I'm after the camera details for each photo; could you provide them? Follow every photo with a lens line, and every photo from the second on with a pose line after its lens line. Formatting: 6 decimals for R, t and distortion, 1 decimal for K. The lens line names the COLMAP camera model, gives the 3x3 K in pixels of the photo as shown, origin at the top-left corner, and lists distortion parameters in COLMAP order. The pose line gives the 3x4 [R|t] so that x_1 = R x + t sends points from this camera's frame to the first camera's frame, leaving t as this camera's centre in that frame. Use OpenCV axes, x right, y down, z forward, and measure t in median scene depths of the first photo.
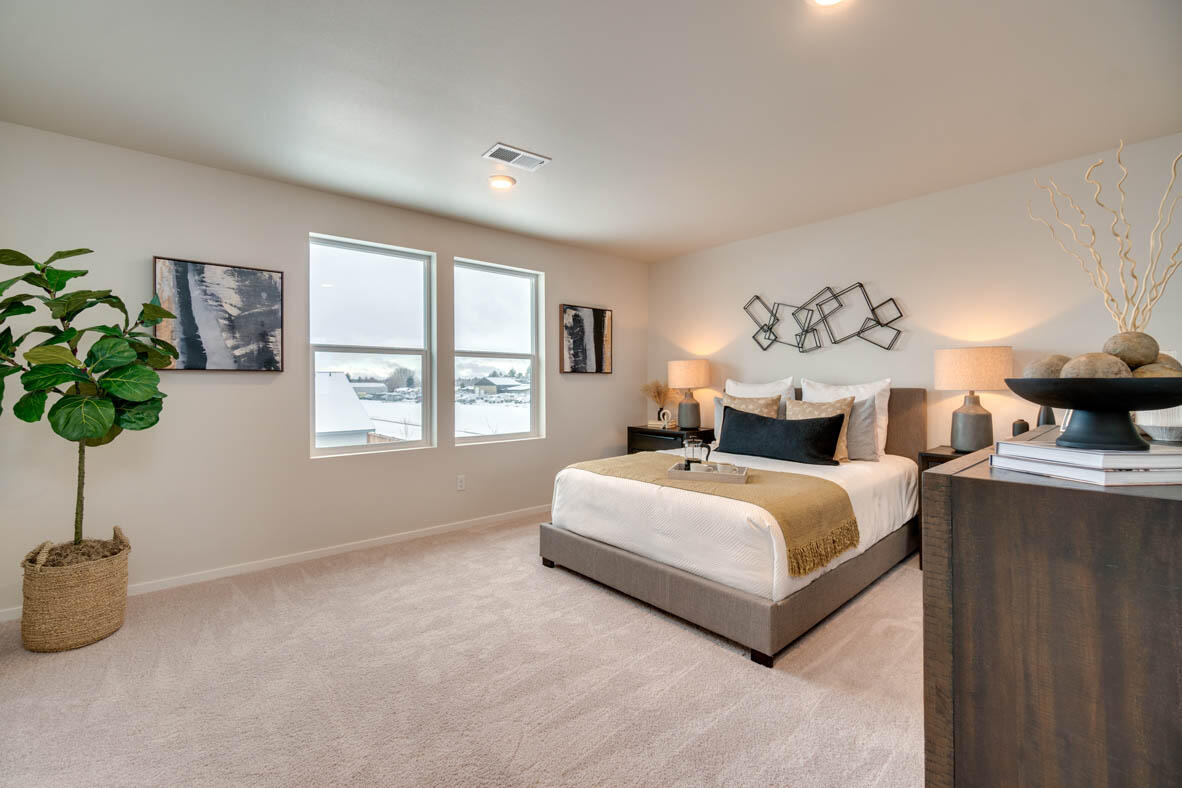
lens RADIAL K [[504.2, 0, 579.0], [0, 504.2, 383.3], [0, 0, 1]] dist [-0.000429, 0.001214]
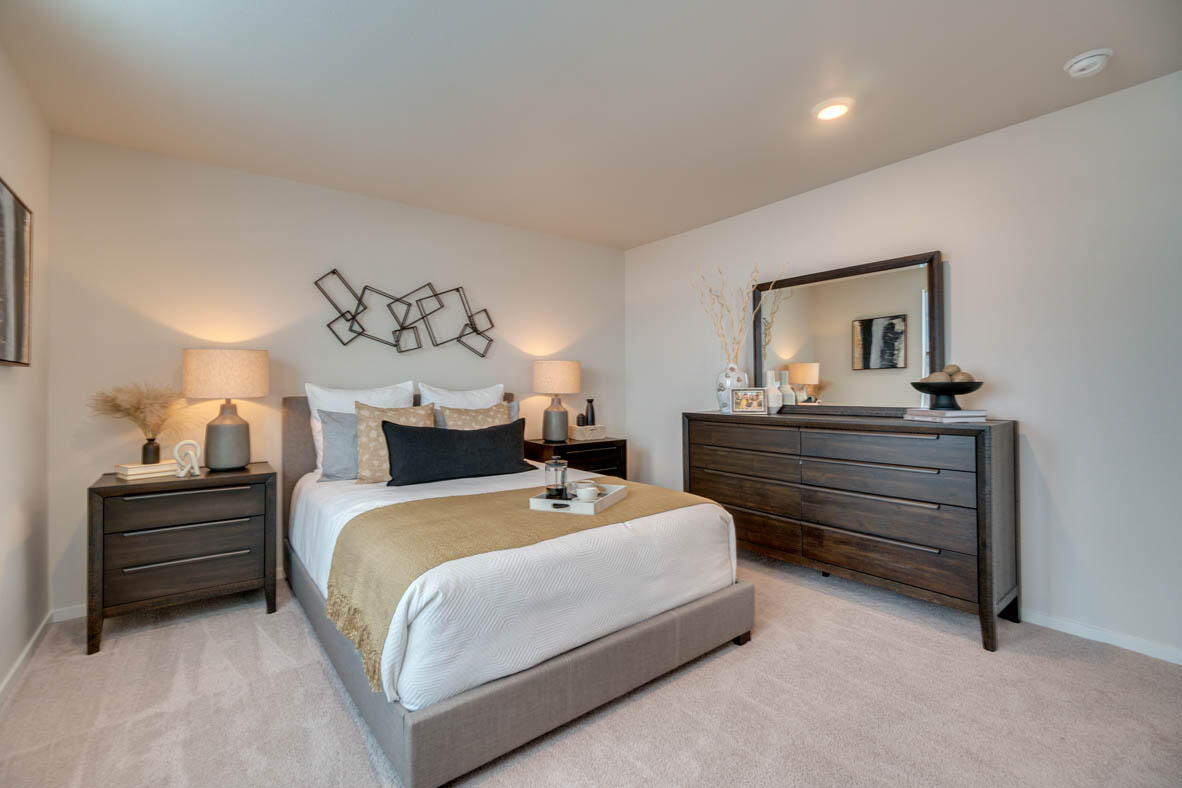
lens RADIAL K [[504.2, 0, 579.0], [0, 504.2, 383.3], [0, 0, 1]] dist [-0.000429, 0.001214]
pose [[0.053147, 0.011479, 0.998521, -0.389525], [0.007912, 0.999898, -0.011916, 0.002886], [-0.998555, 0.008533, 0.053051, 0.668581]]
